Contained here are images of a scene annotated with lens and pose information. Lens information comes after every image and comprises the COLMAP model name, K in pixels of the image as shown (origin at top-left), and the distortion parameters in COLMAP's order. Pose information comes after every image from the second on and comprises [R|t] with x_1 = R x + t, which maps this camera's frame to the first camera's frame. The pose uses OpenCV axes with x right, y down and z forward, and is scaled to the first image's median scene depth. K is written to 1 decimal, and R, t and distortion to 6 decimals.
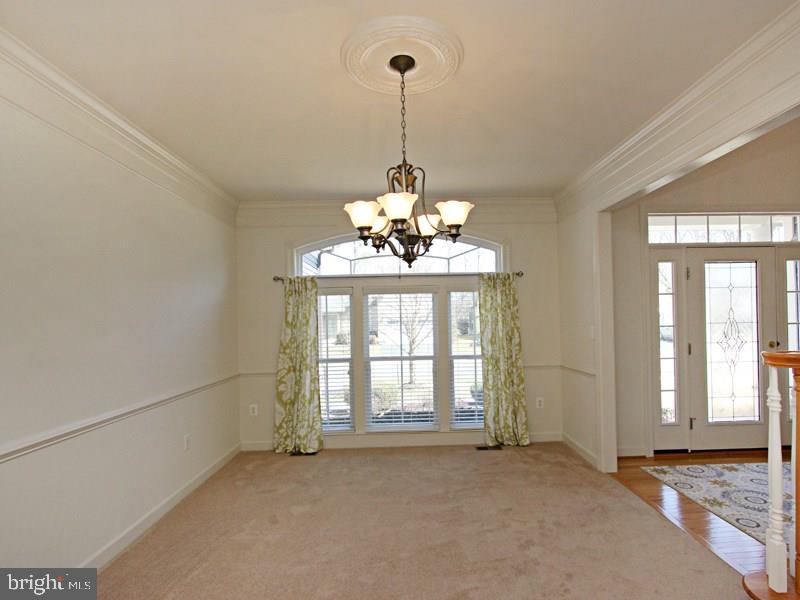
lens RADIAL K [[364.1, 0, 409.2], [0, 364.1, 319.7], [0, 0, 1]] dist [-0.001485, 0.000212]
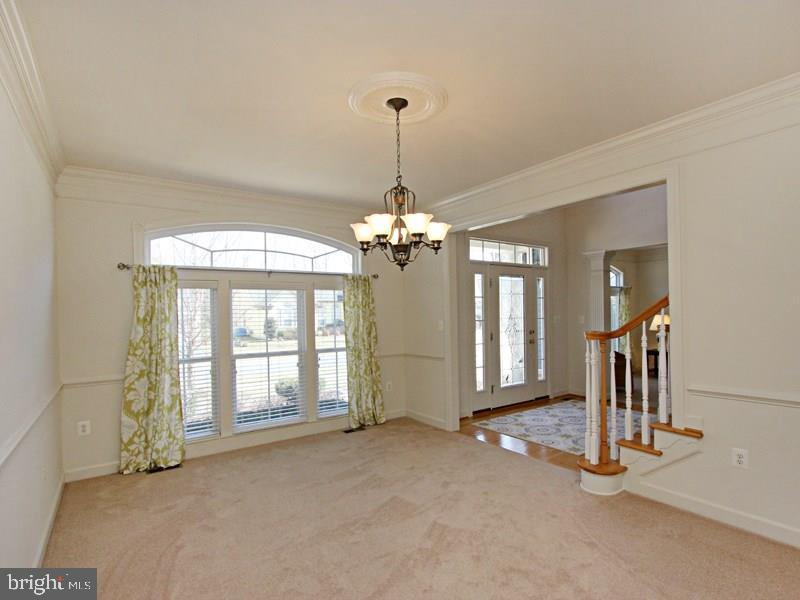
lens RADIAL K [[365.5, 0, 376.7], [0, 365.5, 318.9], [0, 0, 1]] dist [-0.000954, 0.000179]
pose [[0.872083, -0.002101, 0.489354, -0.267309], [0.000788, 0.999996, 0.002889, 0.006389], [-0.489357, -0.002134, 0.872081, -0.014907]]
